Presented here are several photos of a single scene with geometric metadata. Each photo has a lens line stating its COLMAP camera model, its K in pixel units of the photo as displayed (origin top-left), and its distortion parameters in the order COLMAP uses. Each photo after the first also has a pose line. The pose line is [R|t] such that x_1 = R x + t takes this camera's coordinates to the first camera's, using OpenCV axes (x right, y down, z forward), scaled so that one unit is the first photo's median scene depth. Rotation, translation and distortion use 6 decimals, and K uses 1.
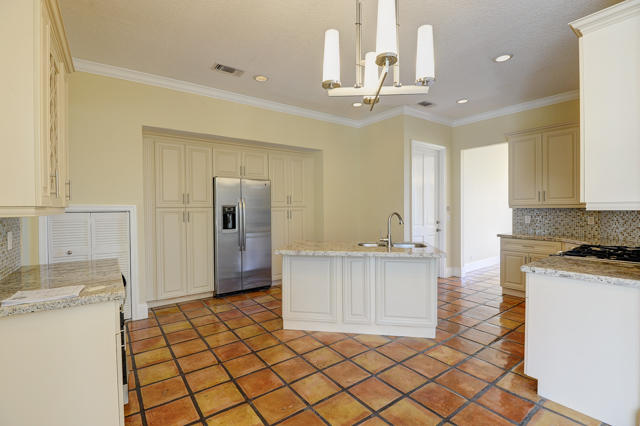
lens RADIAL K [[294.5, 0, 320.8], [0, 294.5, 210.8], [0, 0, 1]] dist [0.003867, -0.000418]
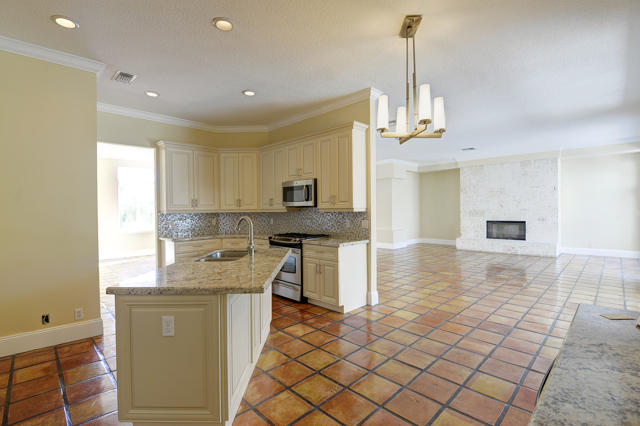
lens RADIAL K [[294.5, 0, 321.3], [0, 294.5, 210.7], [0, 0, 1]] dist [0.003867, -0.000418]
pose [[-0.138903, 0.001185, 0.990305, -0.791346], [0.024954, 0.999686, 0.002304, -0.013626], [-0.989992, 0.025032, -0.138889, 1.038547]]
